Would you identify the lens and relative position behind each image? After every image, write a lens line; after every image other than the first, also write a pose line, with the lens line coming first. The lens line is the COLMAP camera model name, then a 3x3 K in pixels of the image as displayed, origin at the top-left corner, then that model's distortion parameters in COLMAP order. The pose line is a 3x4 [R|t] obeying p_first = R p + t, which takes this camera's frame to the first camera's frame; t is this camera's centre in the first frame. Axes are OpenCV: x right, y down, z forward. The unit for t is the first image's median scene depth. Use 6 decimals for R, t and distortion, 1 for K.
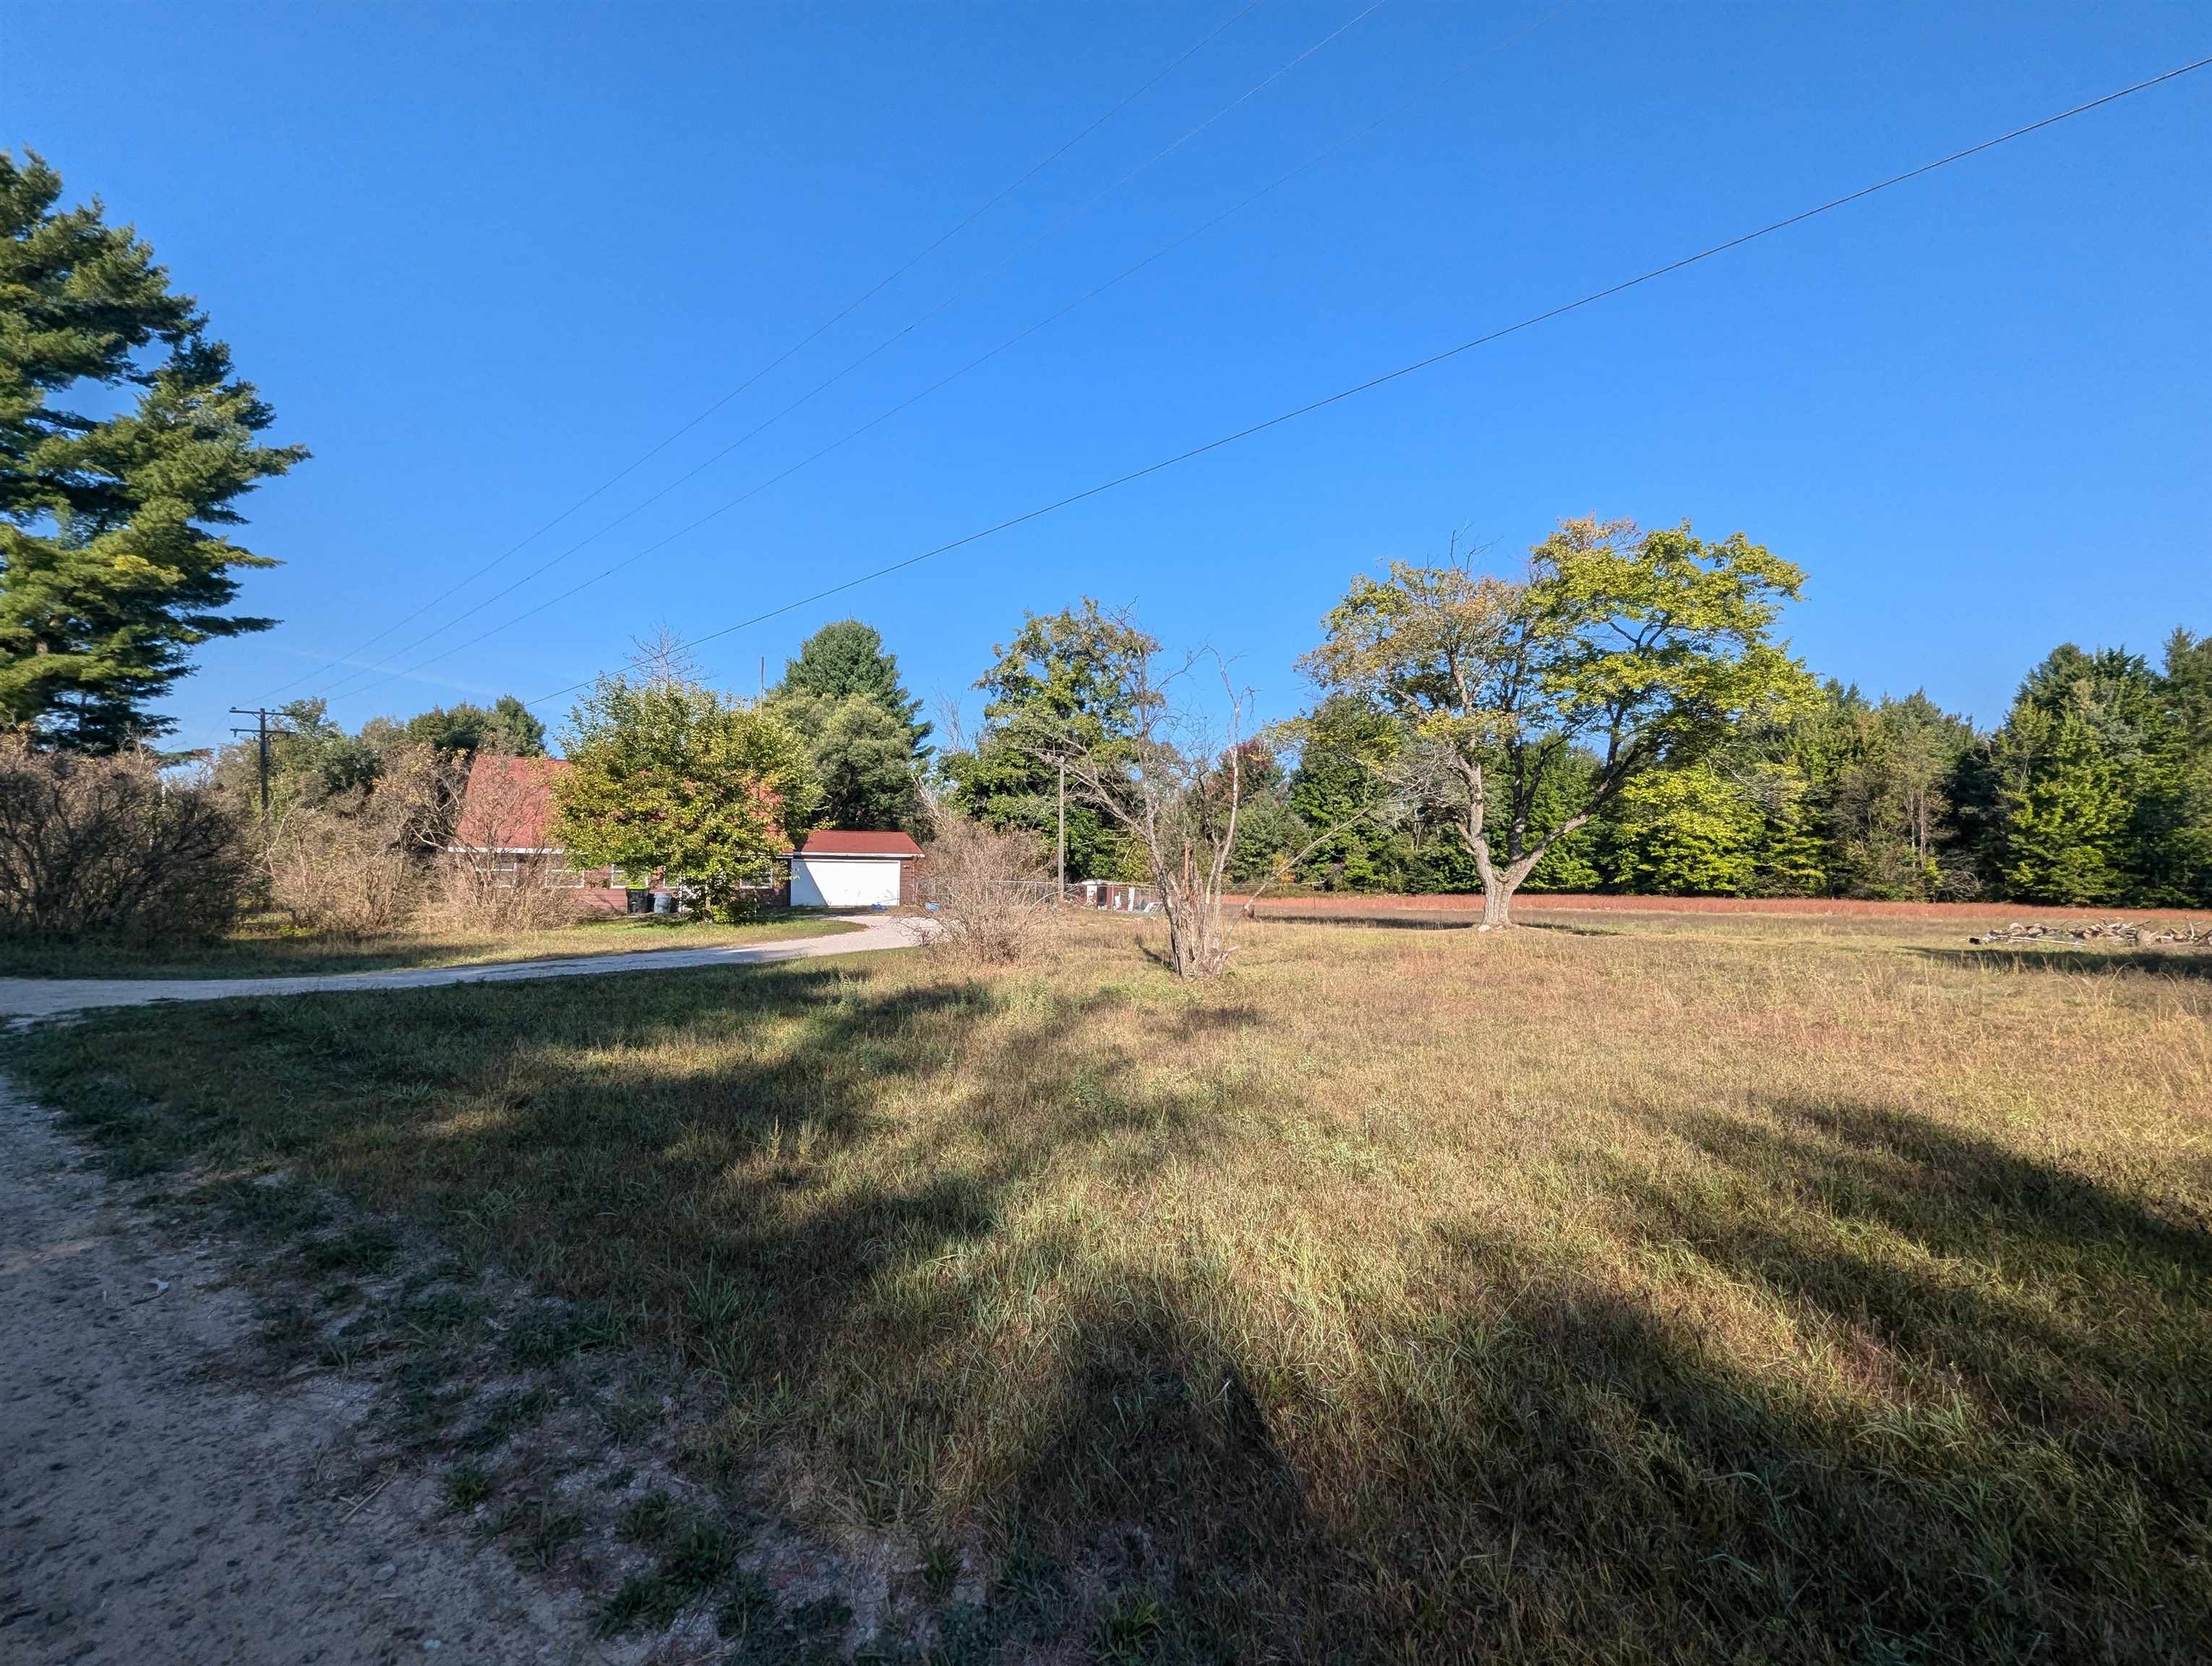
lens RADIAL K [[900.5, 0, 1107.6], [0, 900.5, 840.8], [0, 0, 1]] dist [0.000902, 0.000072]
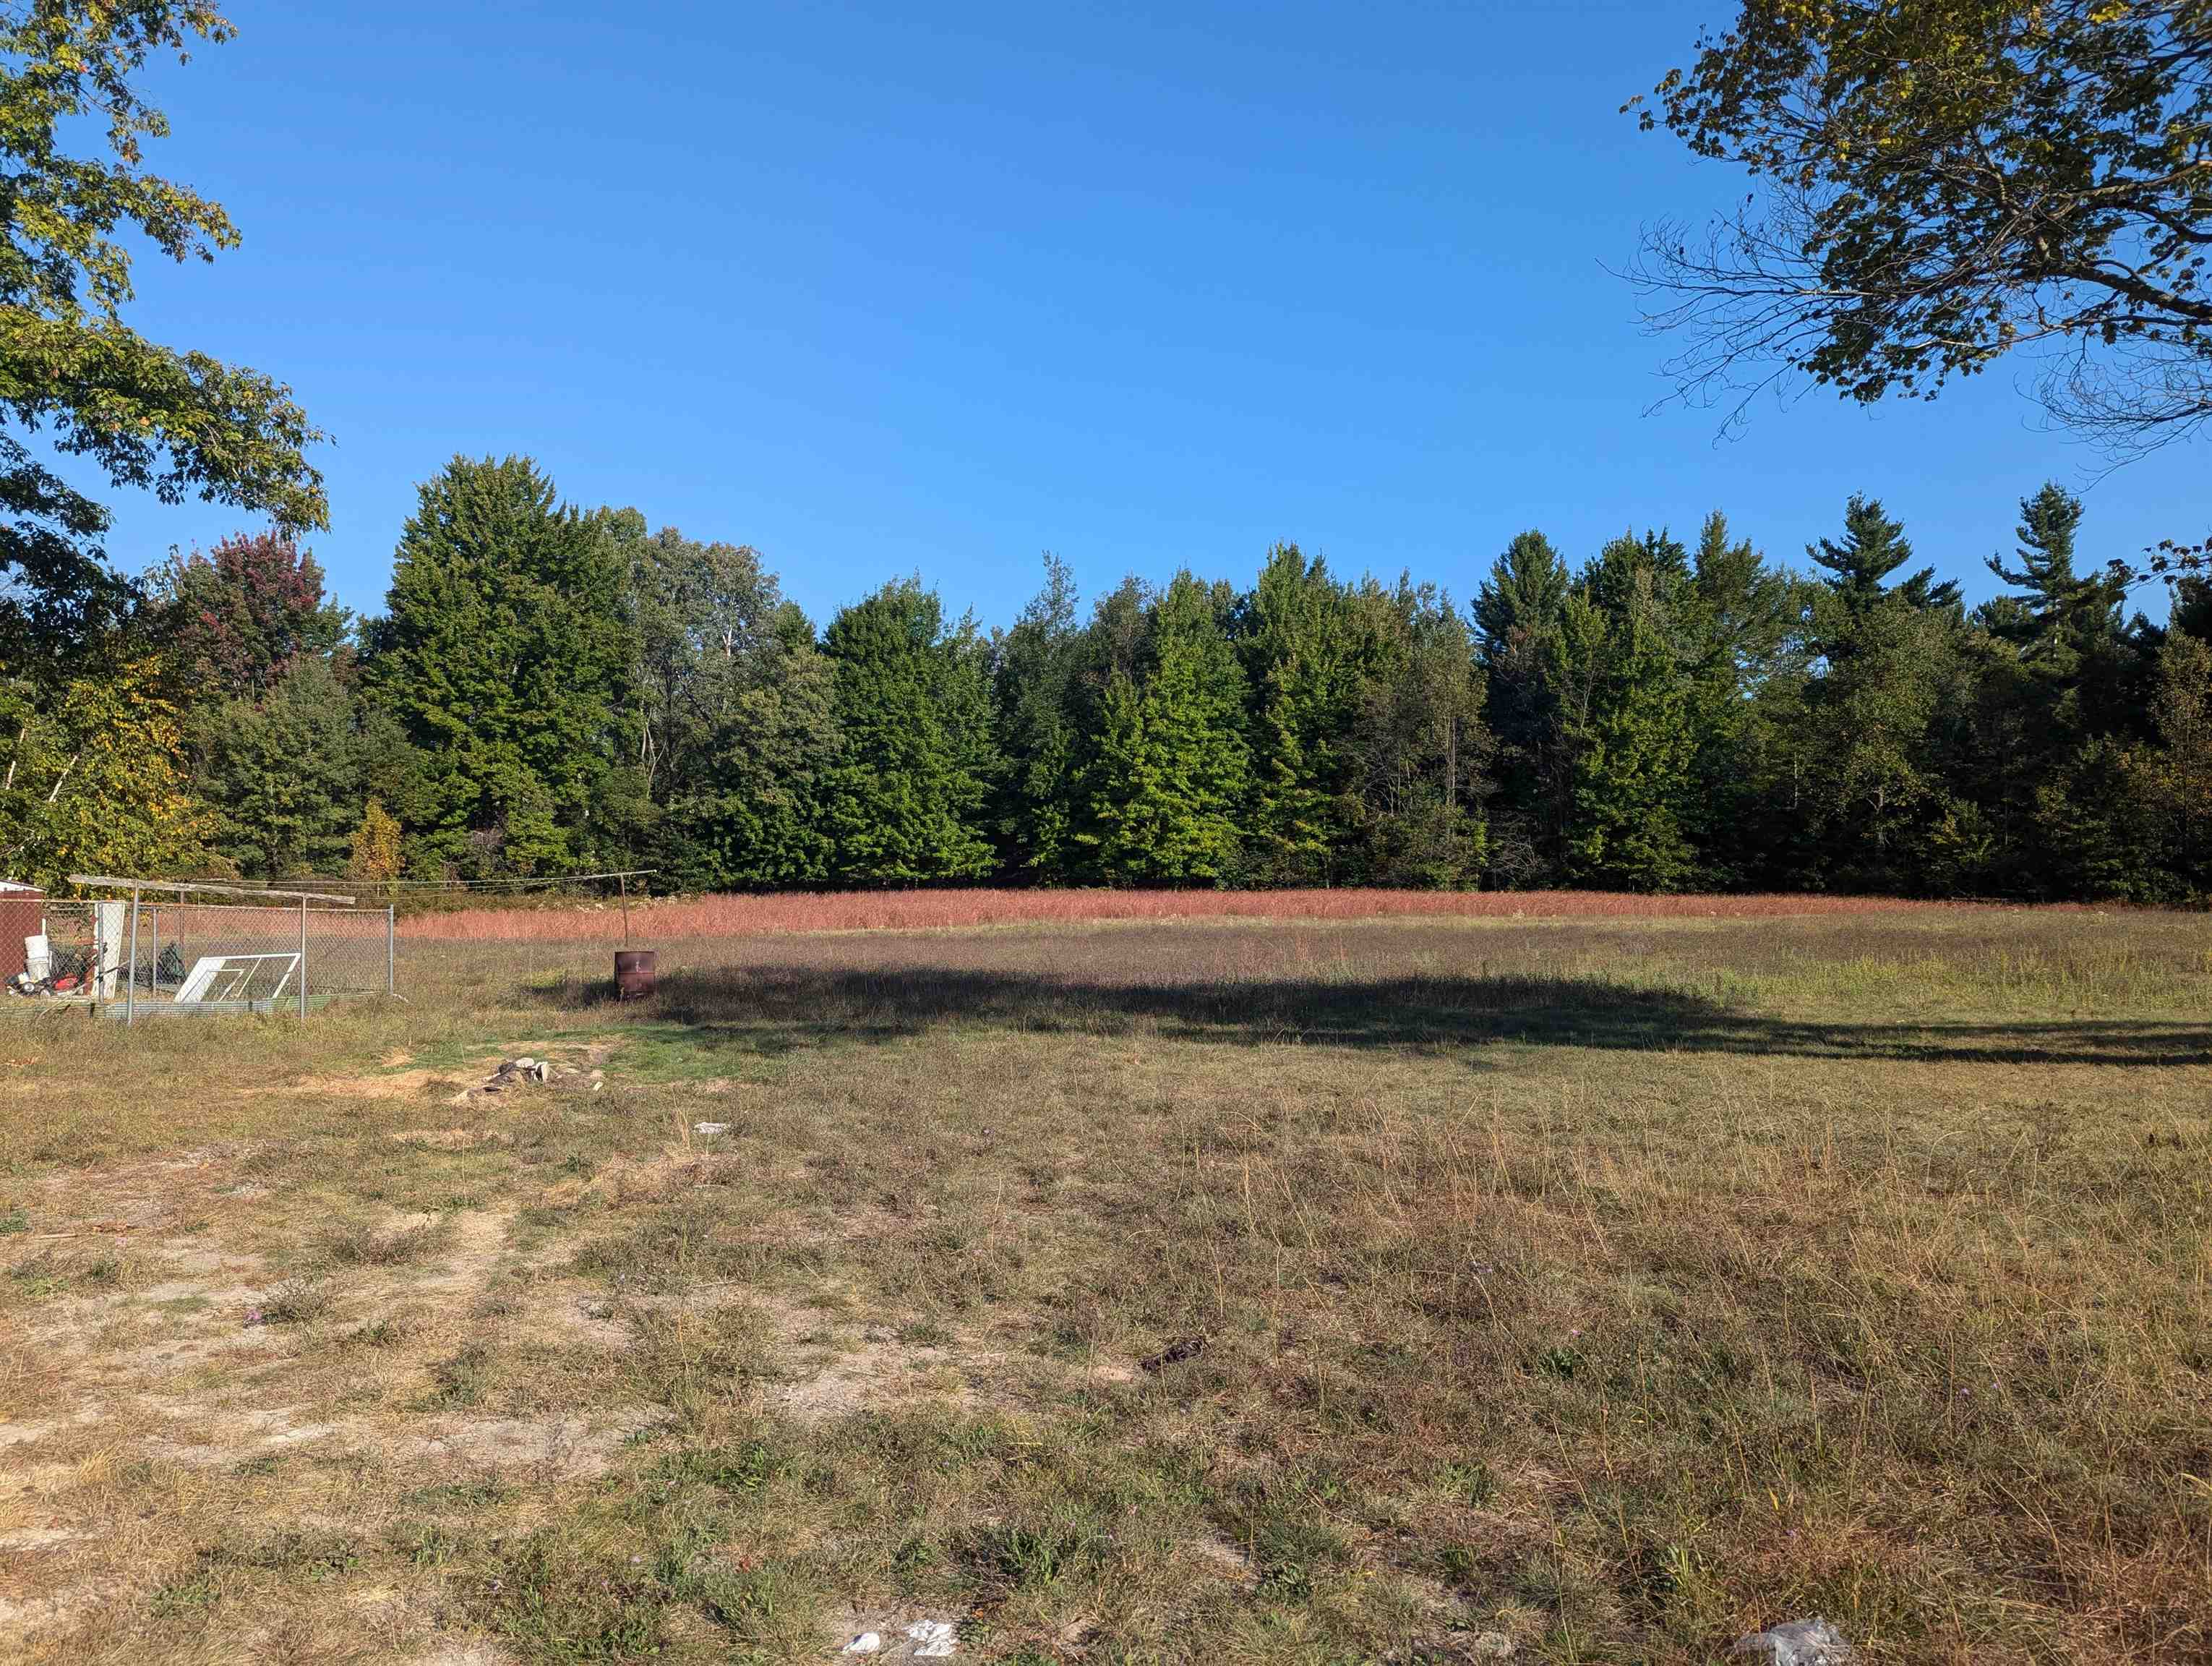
lens RADIAL K [[1589.3, 0, 1102.6], [0, 1589.3, 842.5], [0, 0, 1]] dist [0.058786, 0.000365]
pose [[0.771487, -0.001082, 0.636245, -0.024982], [-0.016974, 0.999608, 0.022281, 0.010145], [-0.636019, -0.027989, 0.771166, 0.236532]]
